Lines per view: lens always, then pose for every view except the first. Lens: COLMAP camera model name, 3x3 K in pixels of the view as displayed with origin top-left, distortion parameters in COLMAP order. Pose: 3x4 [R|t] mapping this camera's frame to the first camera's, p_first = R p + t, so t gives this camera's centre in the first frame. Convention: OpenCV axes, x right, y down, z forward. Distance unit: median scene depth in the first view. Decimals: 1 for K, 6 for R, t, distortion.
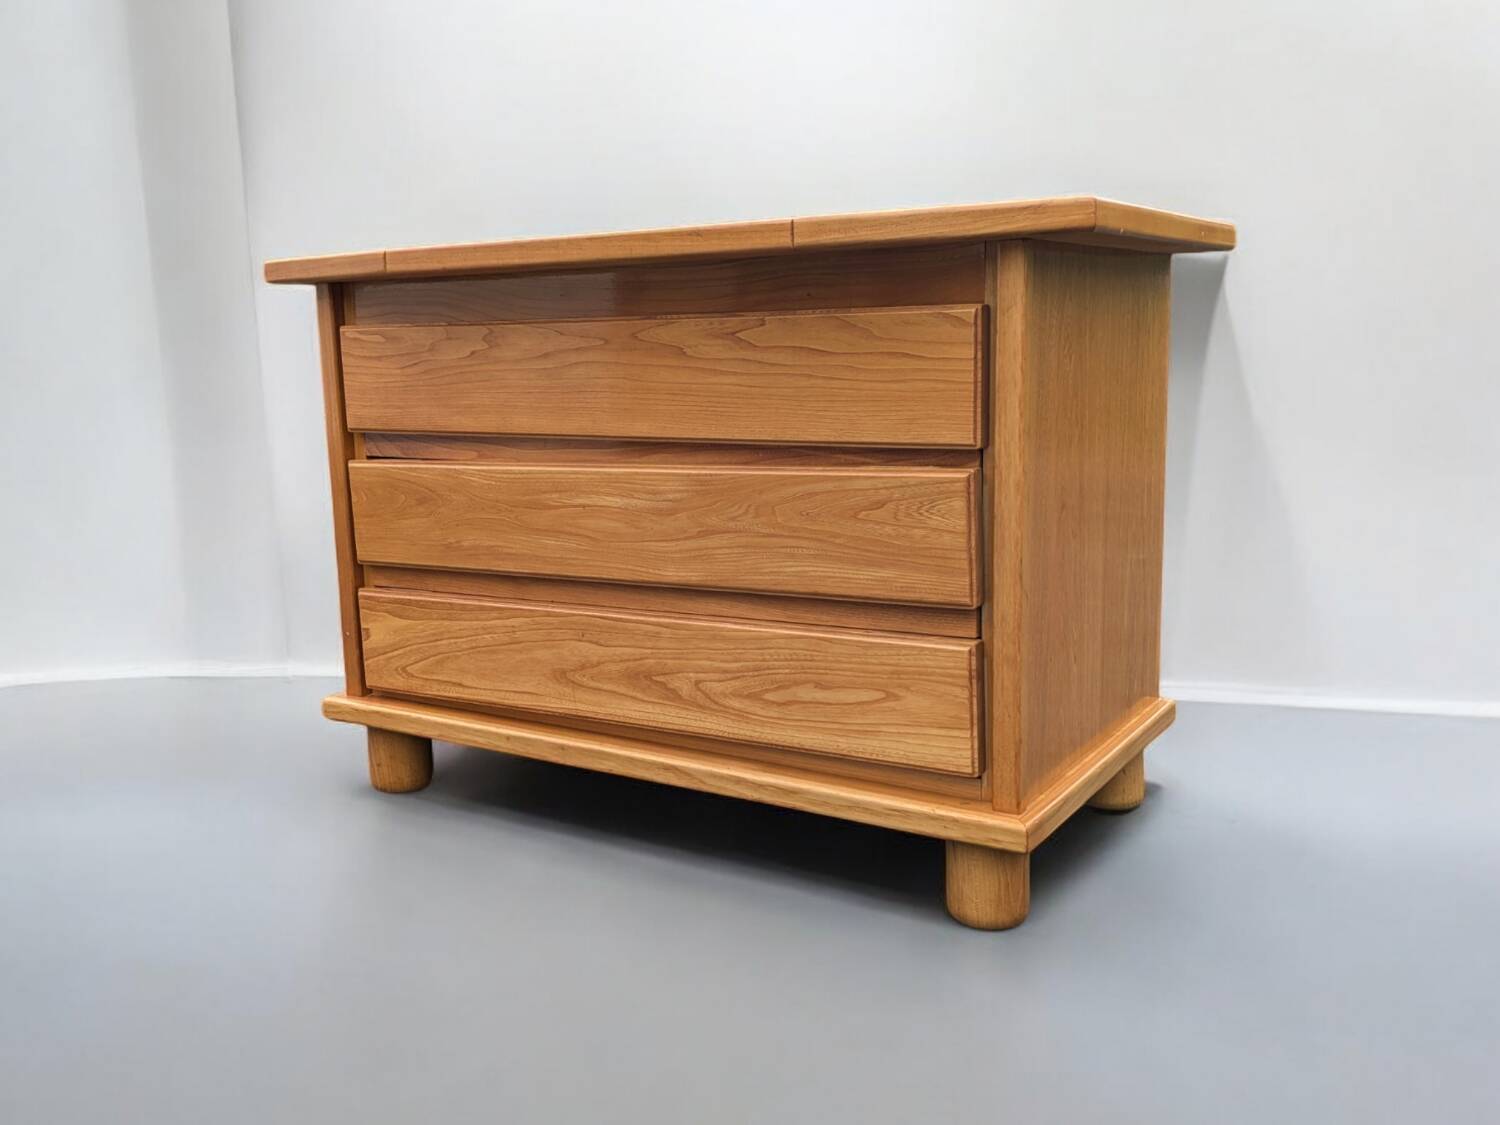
lens RADIAL K [[1332.8, 0, 745.5], [0, 1332.8, 537.6], [0, 0, 1]] dist [0.067670, -0.003584]
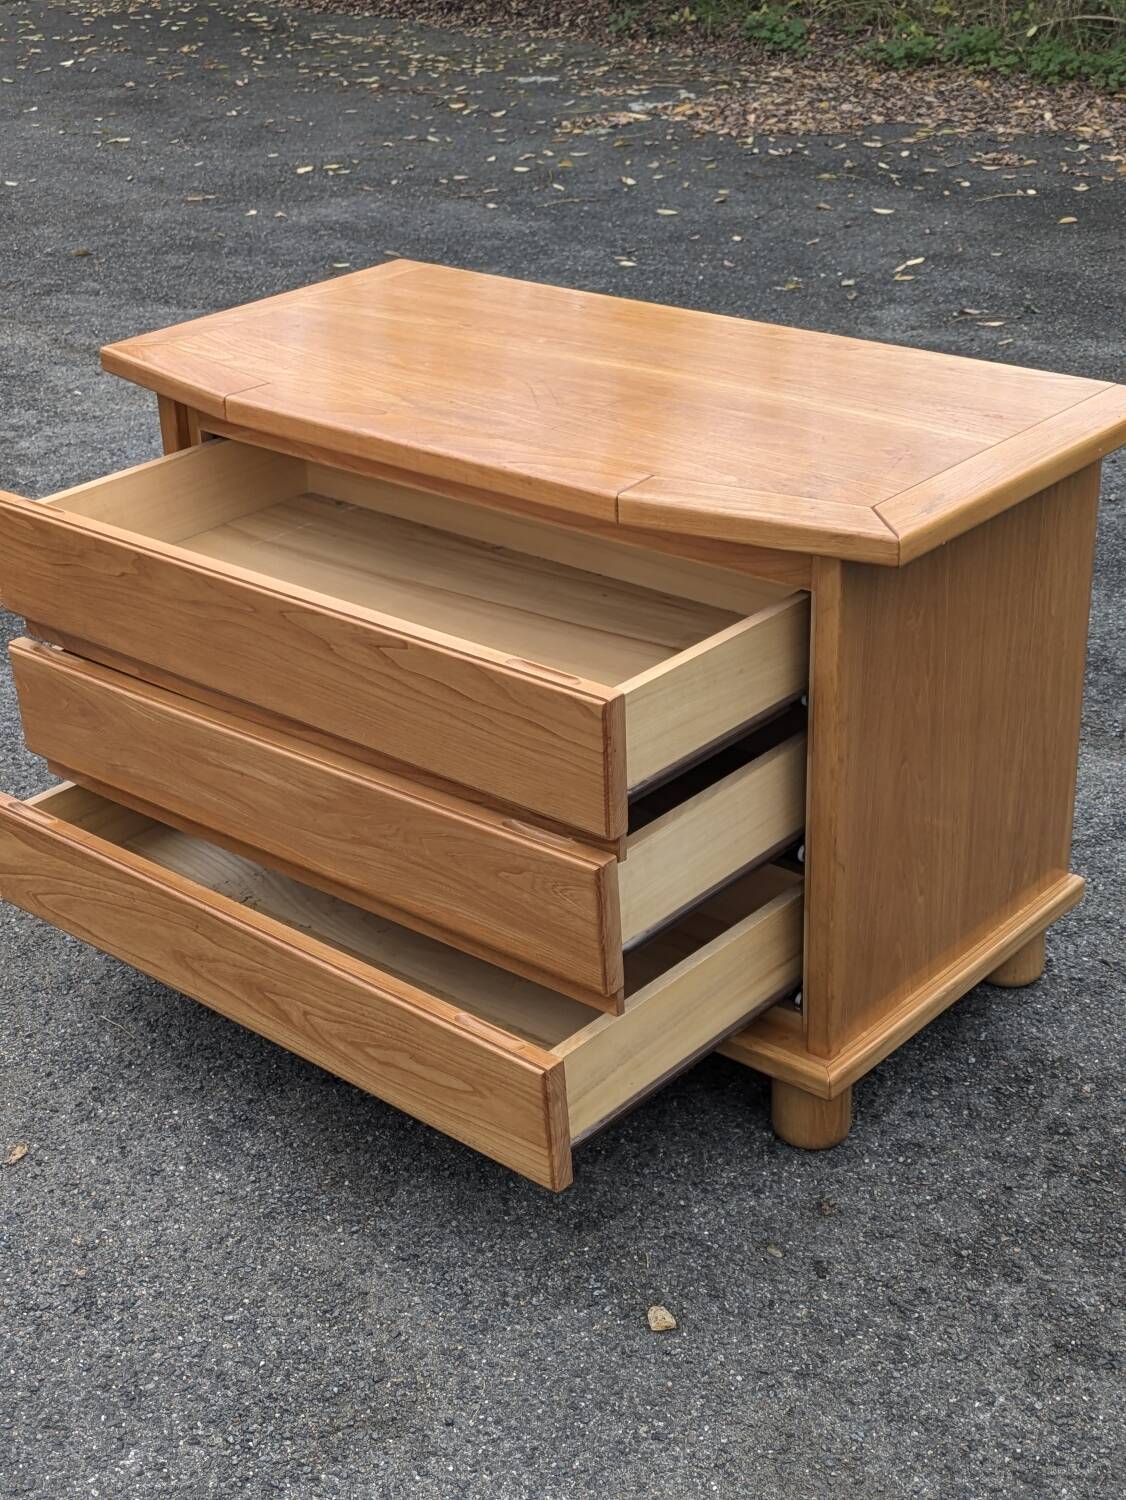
lens RADIAL K [[2144.8, 0, 523.1], [0, 2144.8, 698.2], [0, 0, 1]] dist [0.063313, -0.043303]
pose [[0.987279, 0.053038, -0.149891, 0.183752], [-0.008502, 0.958985, 0.283330, -0.471918], [0.158770, -0.278452, 0.947236, -0.470802]]
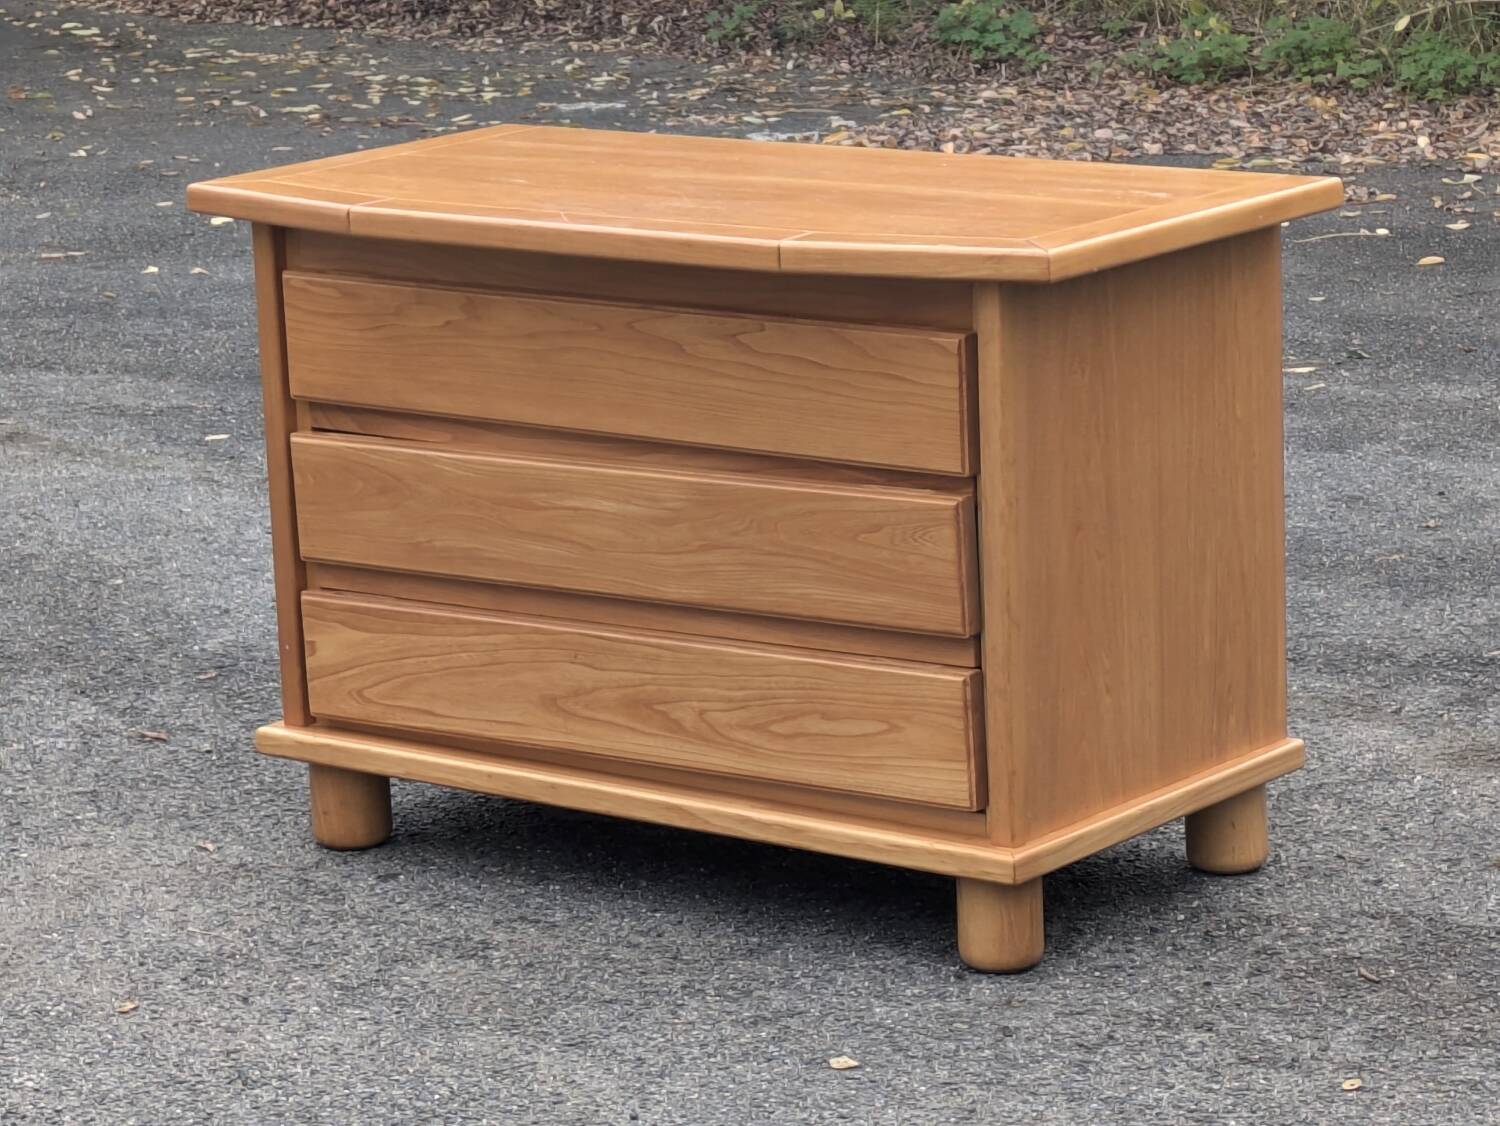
lens RADIAL K [[4785.6, 0, 864.9], [0, 4785.6, 565.3], [0, 0, 1]] dist [0.072270, 1.018108]
pose [[0.996598, 0.008121, -0.082011, 0.341019], [-0.002372, 0.997548, 0.069952, -0.217403], [0.082378, -0.069519, 0.994174, -2.207074]]
